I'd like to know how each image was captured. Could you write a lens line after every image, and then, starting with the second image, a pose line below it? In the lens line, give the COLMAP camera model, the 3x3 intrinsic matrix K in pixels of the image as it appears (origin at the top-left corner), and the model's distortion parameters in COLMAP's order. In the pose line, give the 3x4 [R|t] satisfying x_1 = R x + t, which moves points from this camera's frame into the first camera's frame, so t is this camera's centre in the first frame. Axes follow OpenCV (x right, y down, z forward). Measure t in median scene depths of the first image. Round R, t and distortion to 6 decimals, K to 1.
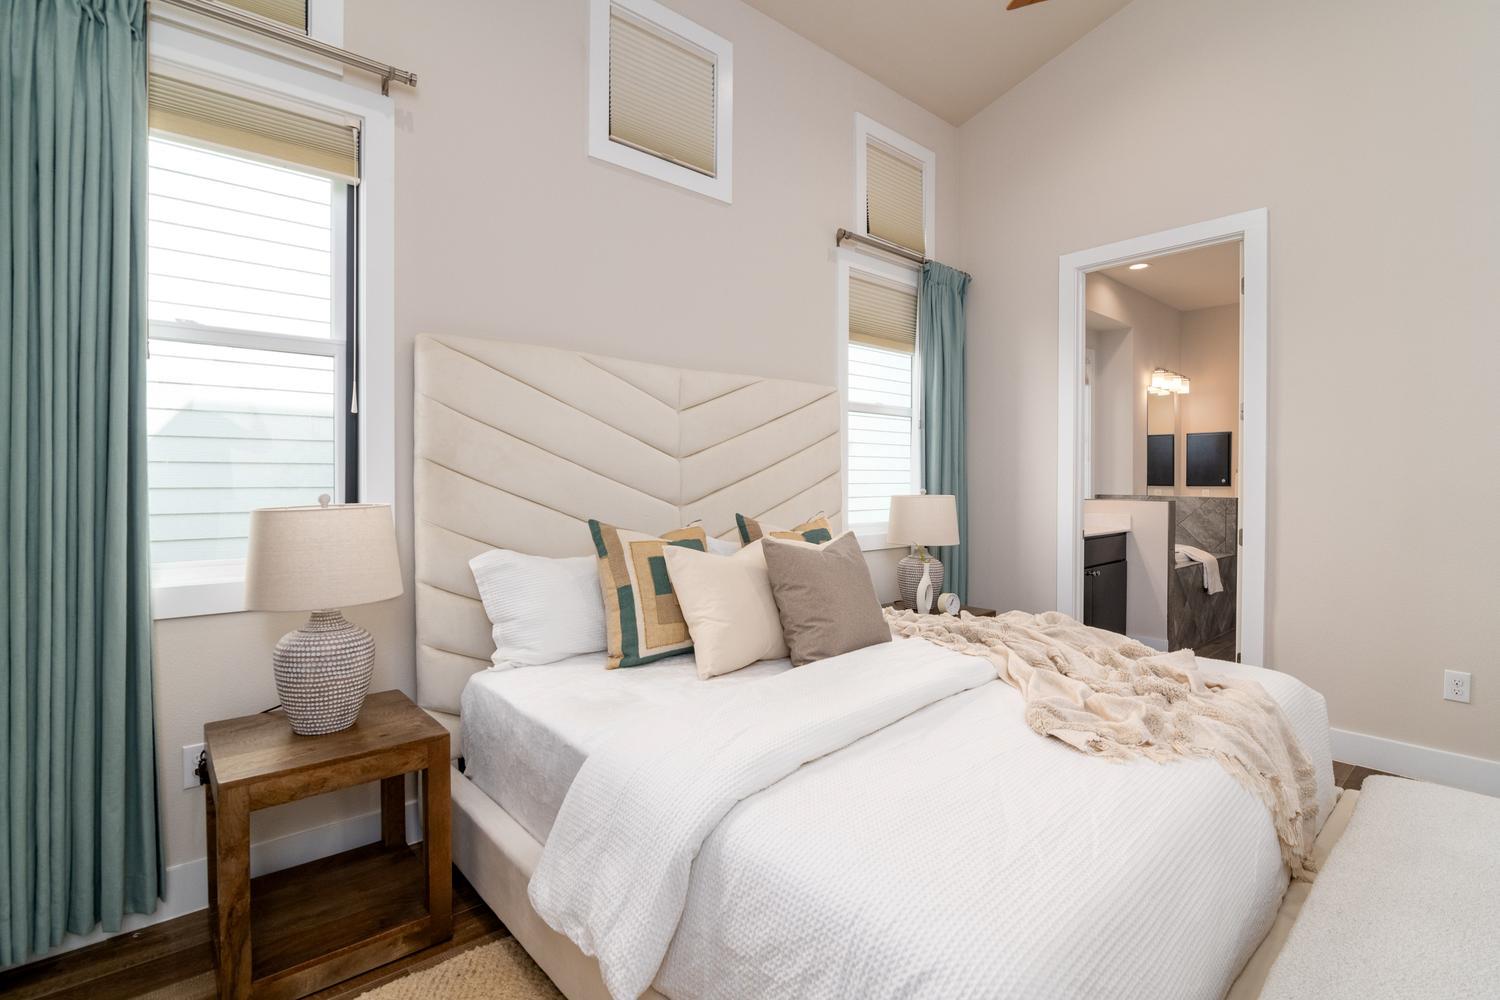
lens RADIAL K [[705.4, 0, 743.8], [0, 705.4, 472.8], [0, 0, 1]] dist [-0.021160, 0.000270]
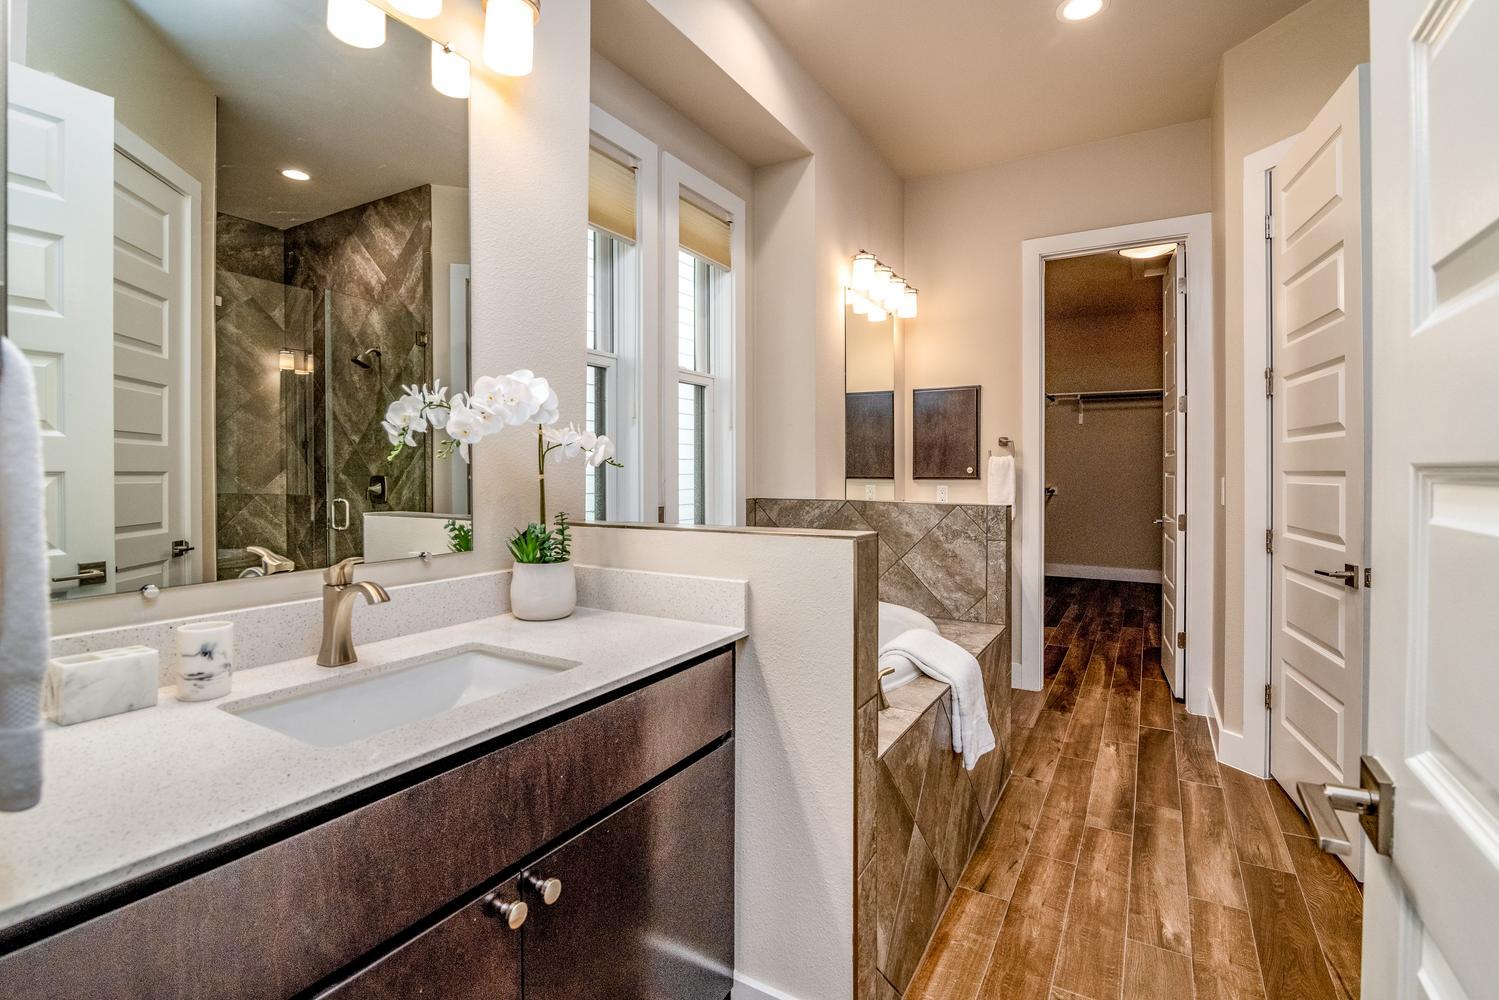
lens RADIAL K [[704.9, 0, 743.3], [0, 704.9, 472.8], [0, 0, 1]] dist [-0.021160, 0.000270]
pose [[0.946881, -0.006582, 0.321517, 0.373096], [0.004024, 0.999955, 0.008623, 0.009069], [-0.321559, -0.006871, 0.946865, 0.588572]]
